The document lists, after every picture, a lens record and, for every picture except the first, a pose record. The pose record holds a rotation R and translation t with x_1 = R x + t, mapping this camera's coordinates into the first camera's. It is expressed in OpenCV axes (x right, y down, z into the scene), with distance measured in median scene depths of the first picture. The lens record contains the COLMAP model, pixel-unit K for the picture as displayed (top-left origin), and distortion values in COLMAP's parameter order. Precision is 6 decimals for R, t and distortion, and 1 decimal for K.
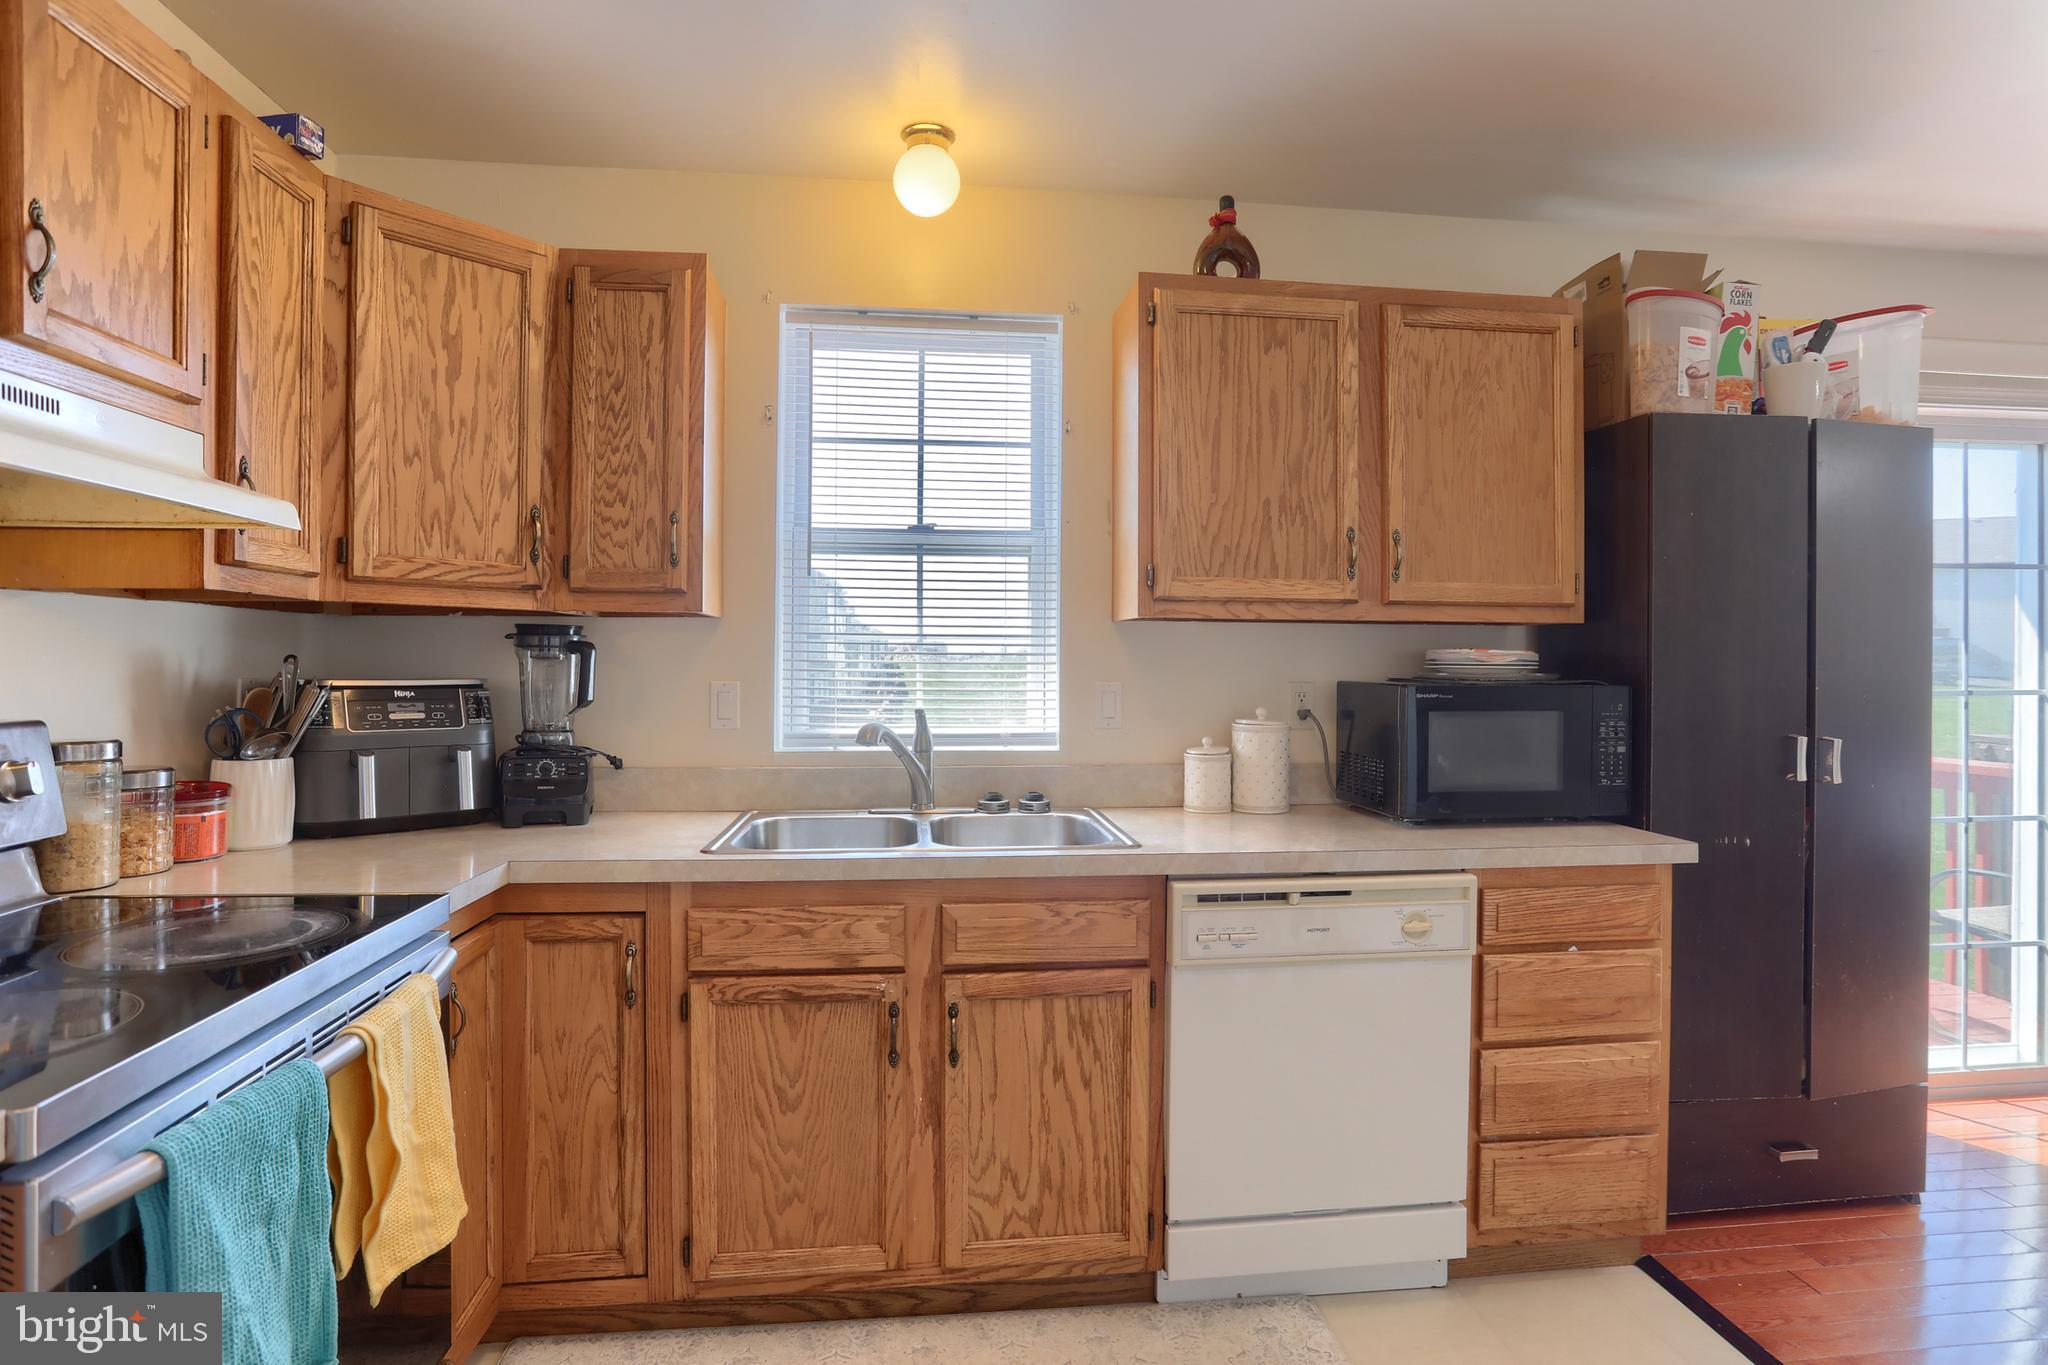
lens RADIAL K [[1049.8, 0, 1018.6], [0, 1049.8, 655.1], [0, 0, 1]] dist [-0.041775, 0.010138]
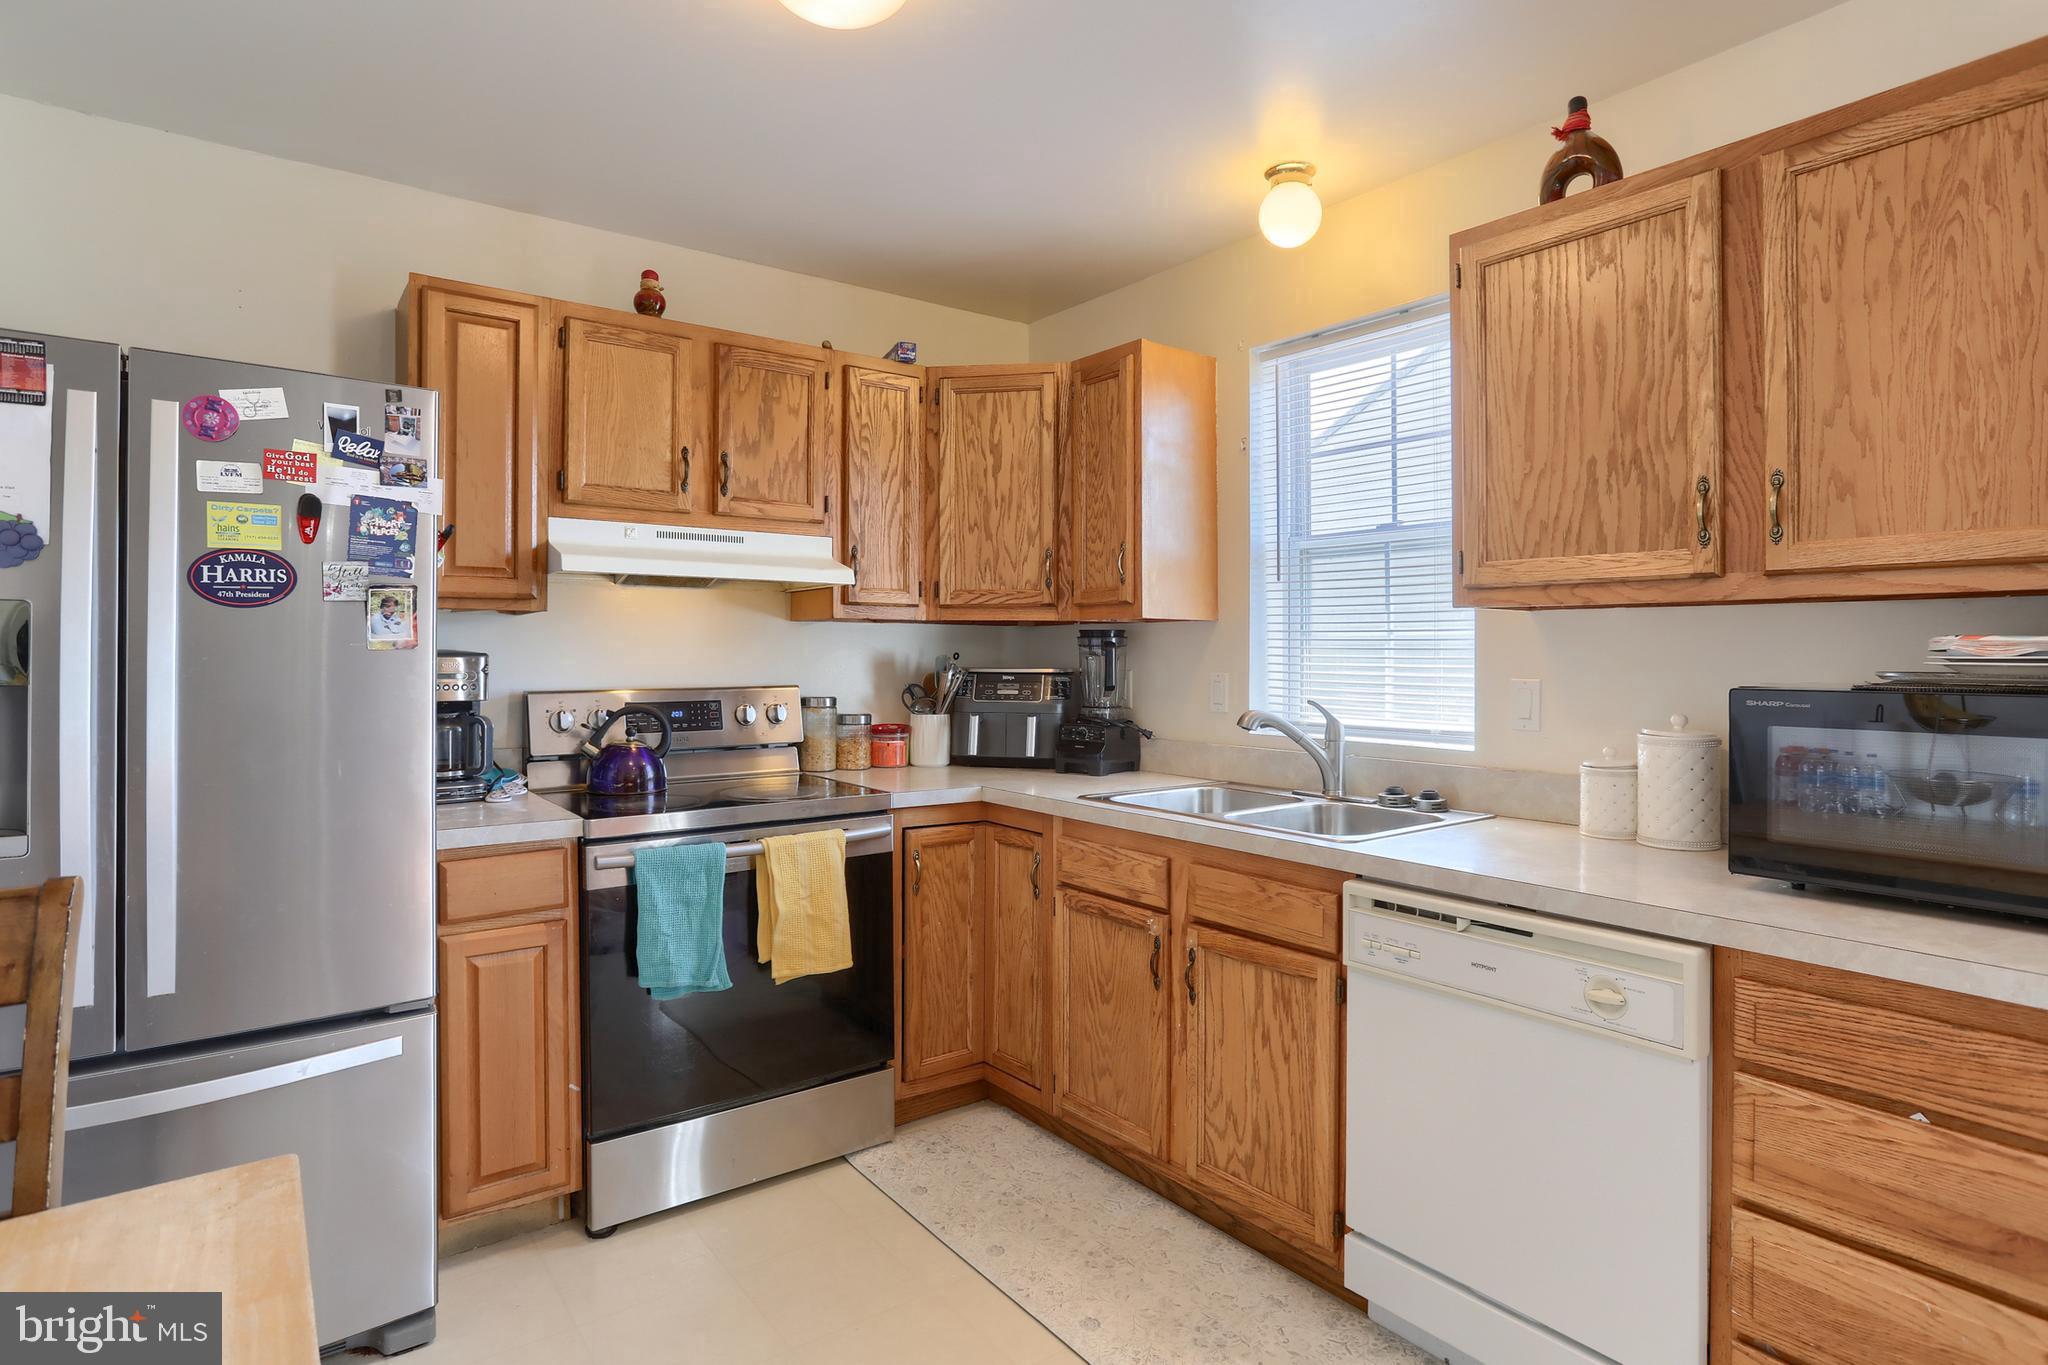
lens RADIAL K [[1081.4, 0, 1020.2], [0, 1081.4, 648.9], [0, 0, 1]] dist [-0.039625, 0.021374]
pose [[0.505221, -0.006633, -0.862964, 0.771094], [0.006440, 0.999972, -0.003916, 0.001209], [0.862966, -0.003579, 0.505249, 0.199123]]
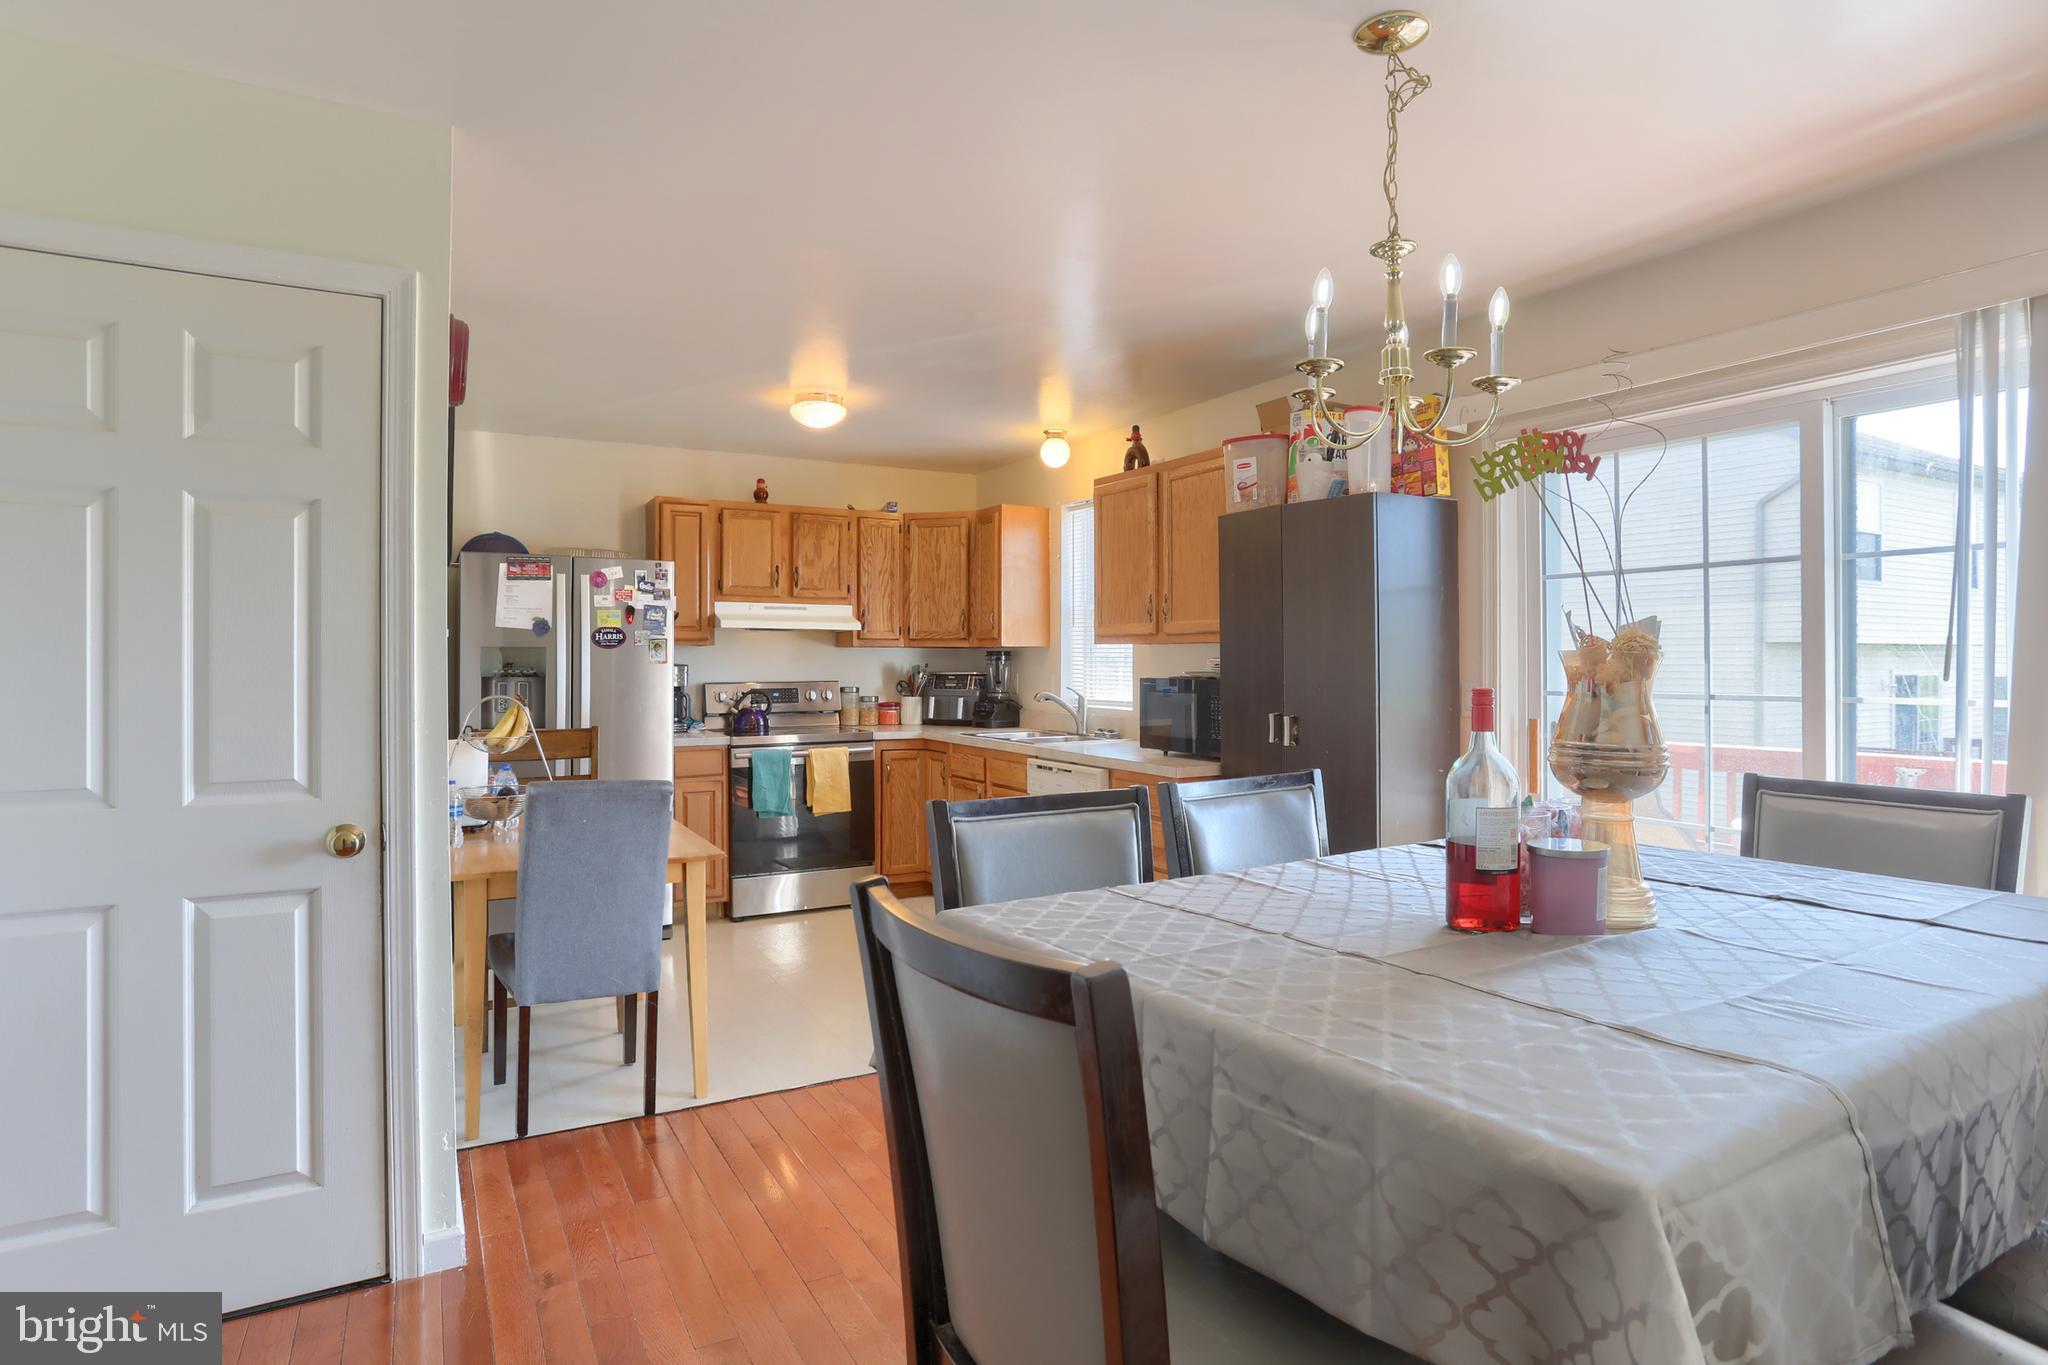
lens RADIAL K [[1081.4, 0, 1026.3], [0, 1081.4, 657.5], [0, 0, 1]] dist [-0.039625, 0.021374]
pose [[0.392654, -0.007116, -0.919659, 2.147001], [0.007571, 0.999961, -0.004505, -0.001309], [0.919655, -0.005194, 0.392692, 0.021385]]
